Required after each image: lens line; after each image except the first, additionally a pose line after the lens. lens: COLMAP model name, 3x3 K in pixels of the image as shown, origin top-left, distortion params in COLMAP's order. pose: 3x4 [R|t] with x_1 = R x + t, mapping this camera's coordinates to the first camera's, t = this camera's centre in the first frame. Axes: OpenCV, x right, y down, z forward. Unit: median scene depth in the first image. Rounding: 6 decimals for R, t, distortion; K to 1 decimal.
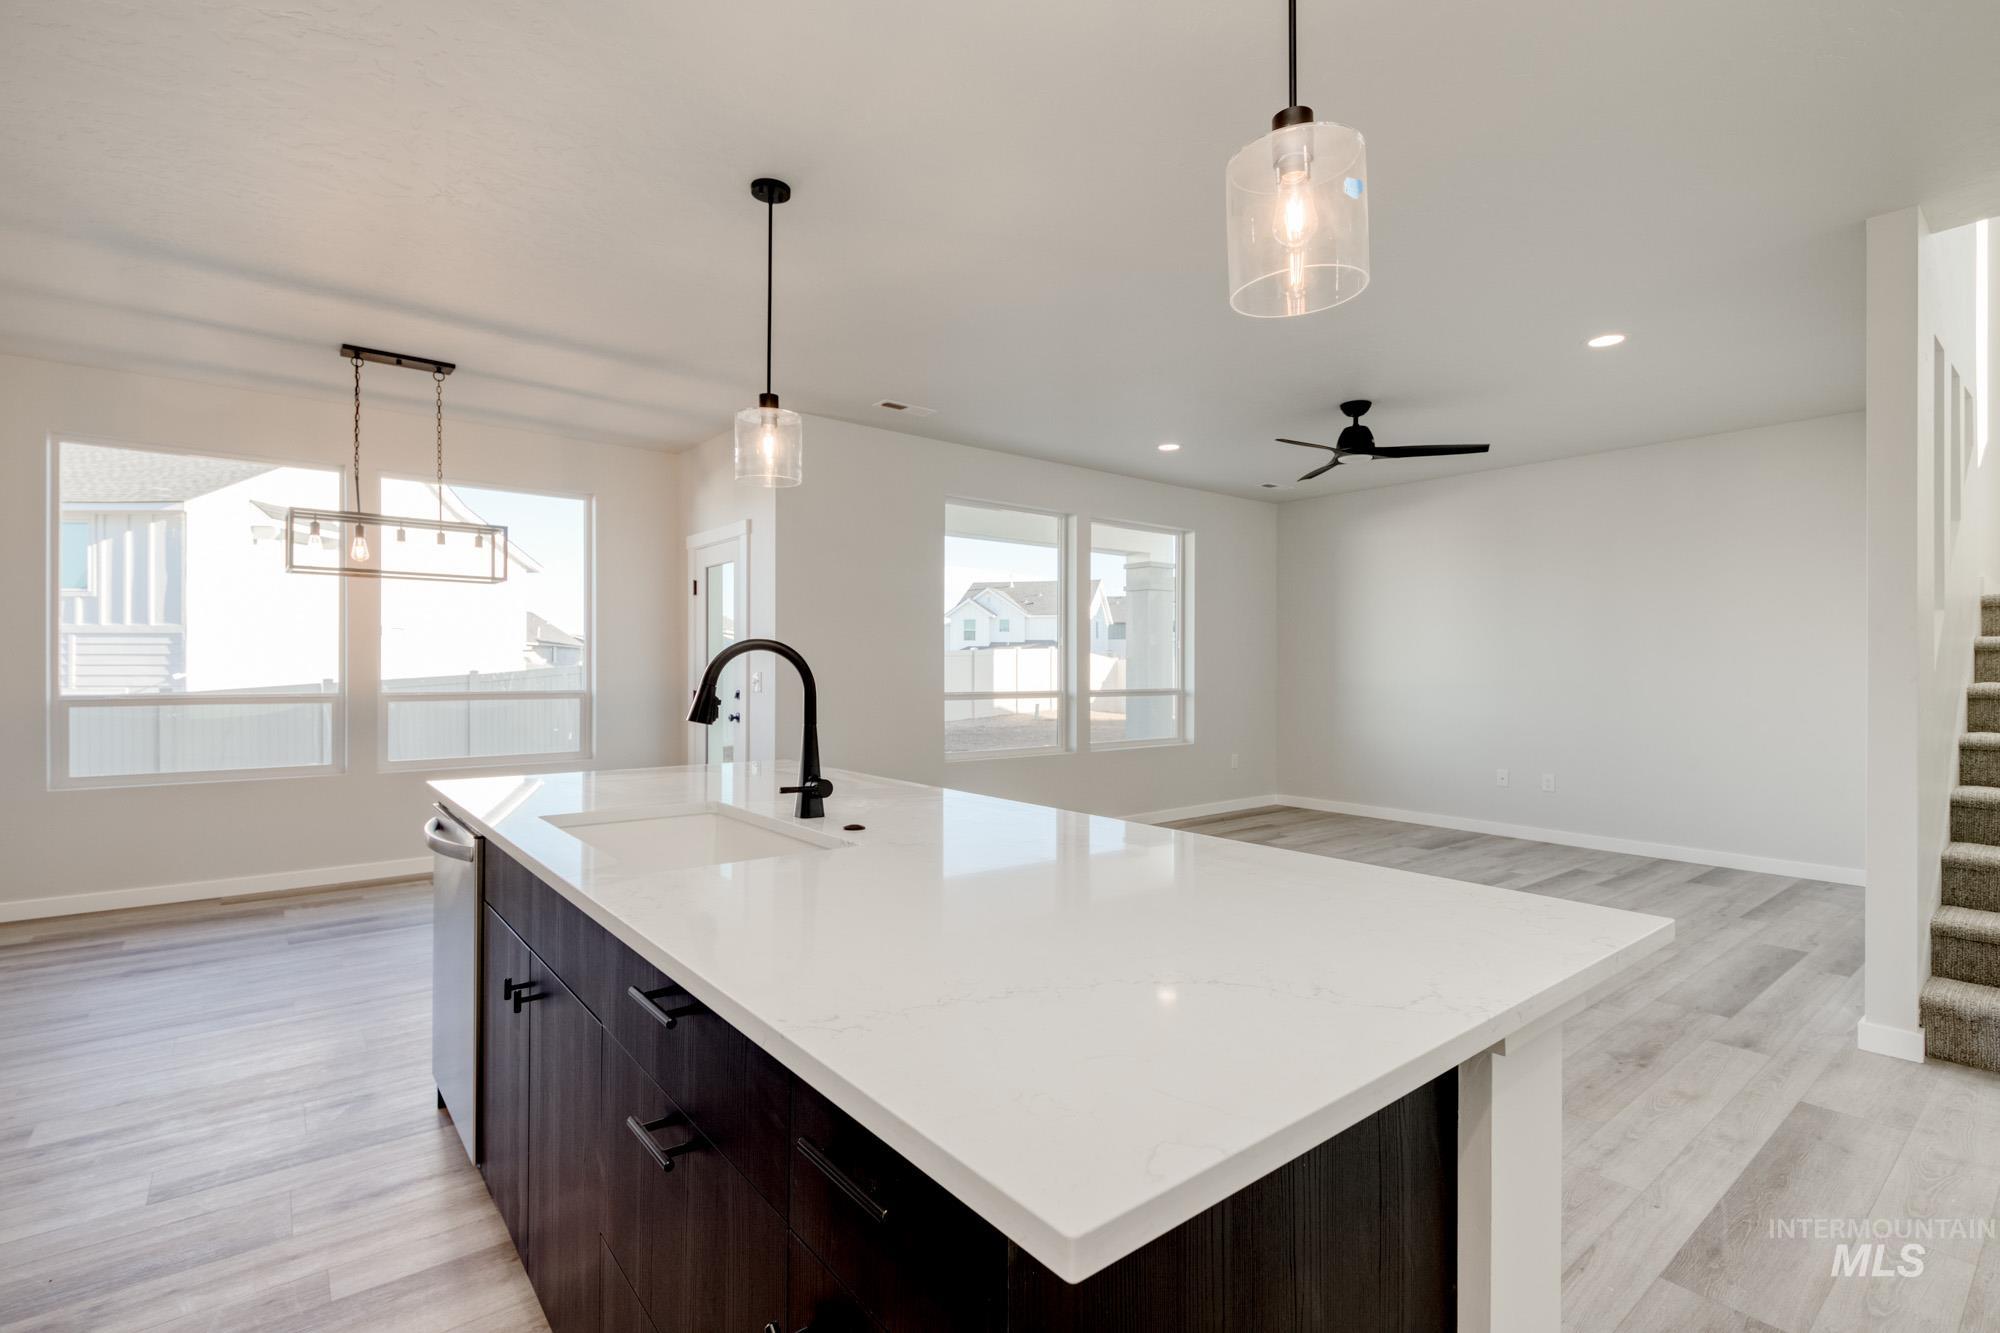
lens RADIAL K [[892.1, 0, 1000.0], [0, 892.1, 666.5], [0, 0, 1]] dist [0.027946, -0.010723]
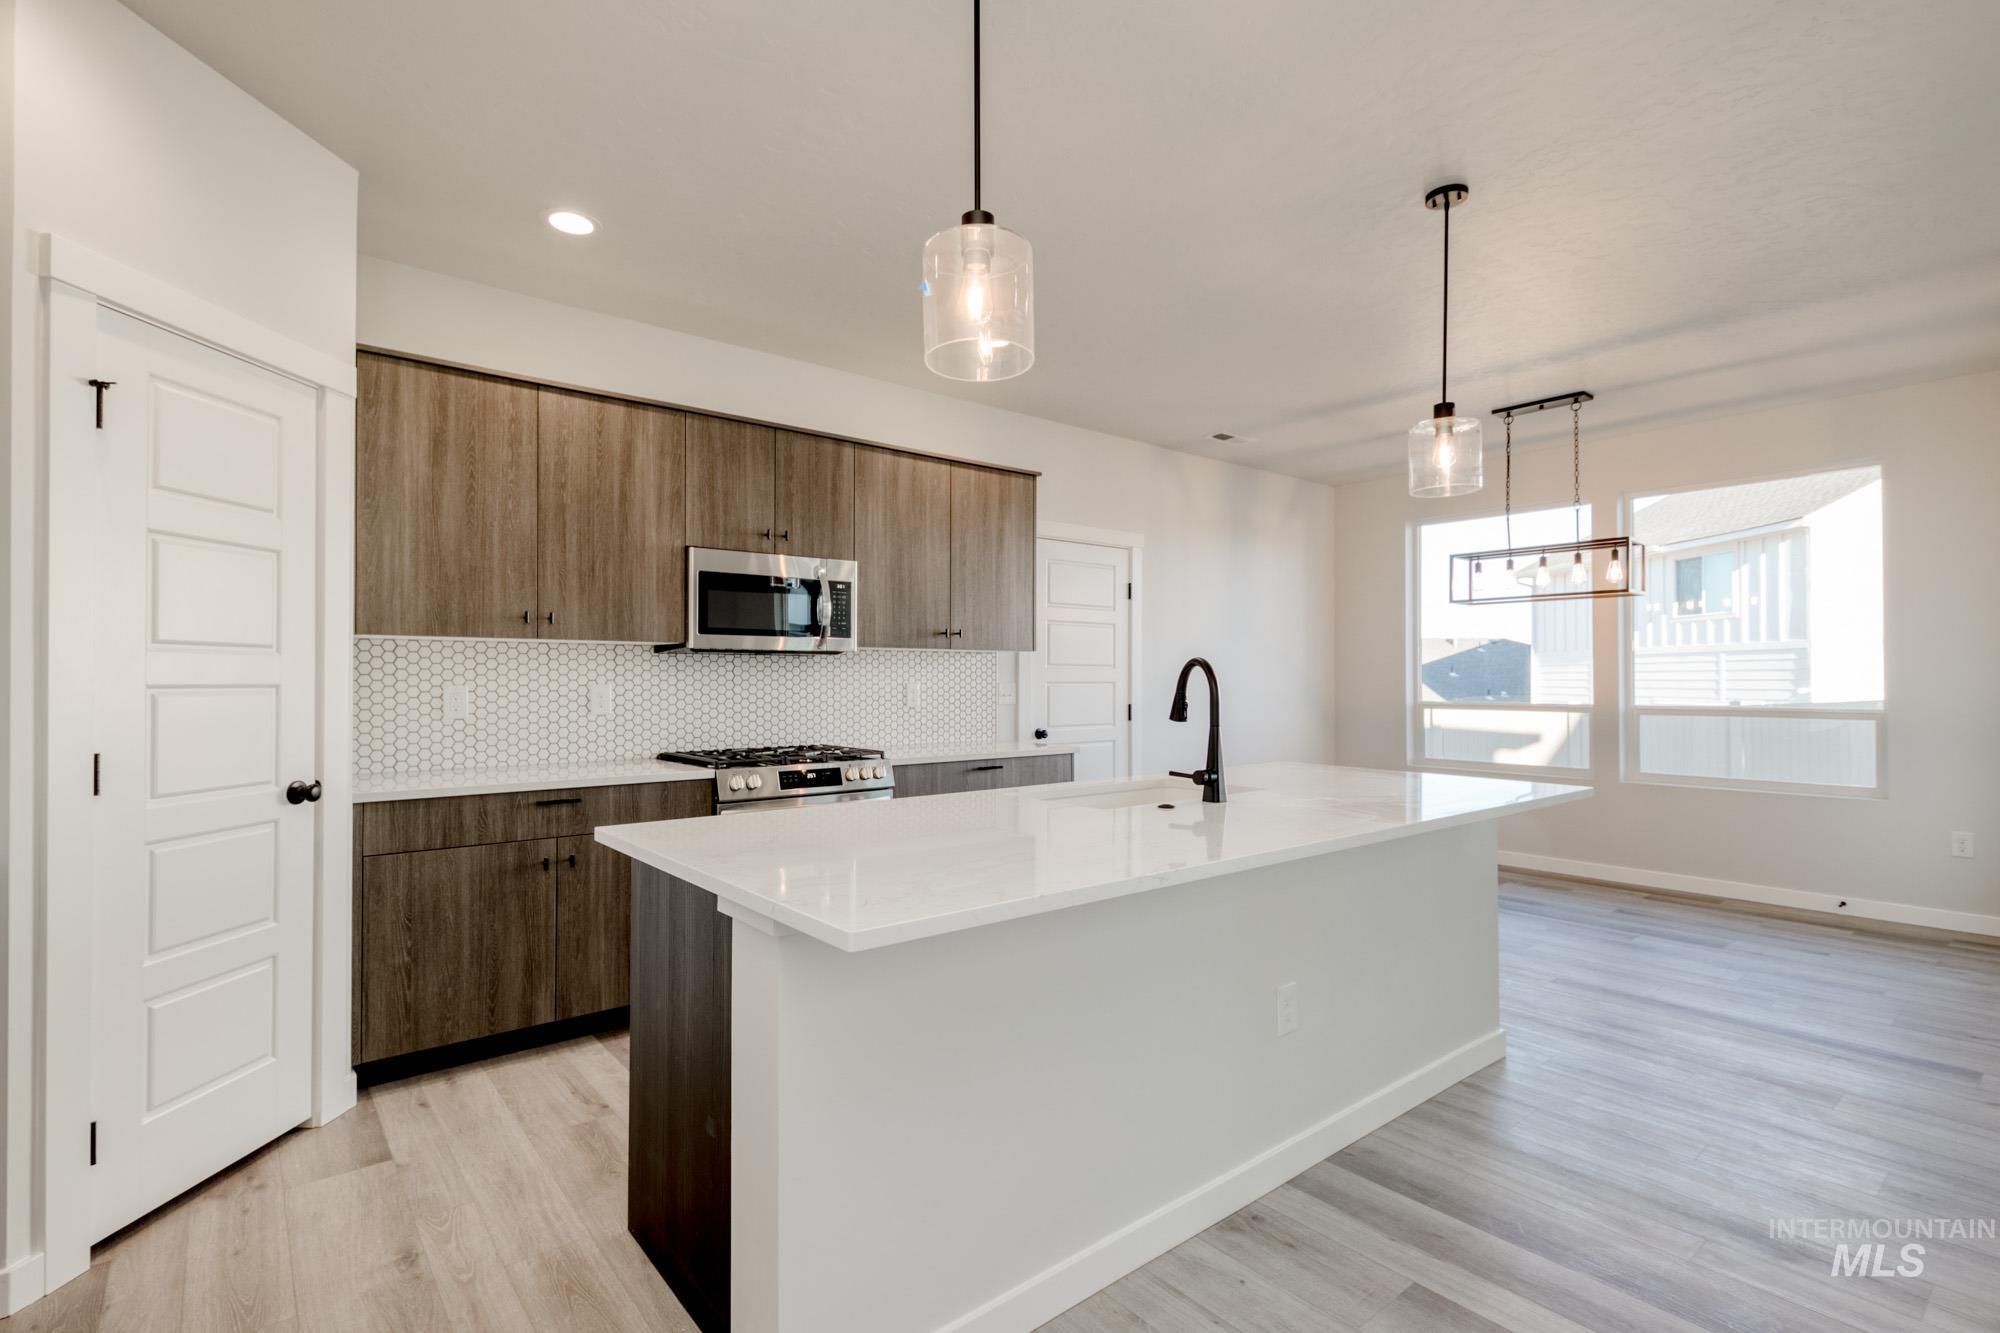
lens RADIAL K [[929.5, 0, 995.8], [0, 929.5, 673.3], [0, 0, 1]] dist [0.024463, -0.000326]
pose [[0.013630, -0.009850, -0.999859, 0.326105], [0.001707, 0.999950, -0.009828, 0.000656], [0.999906, -0.001573, 0.013646, 0.211458]]
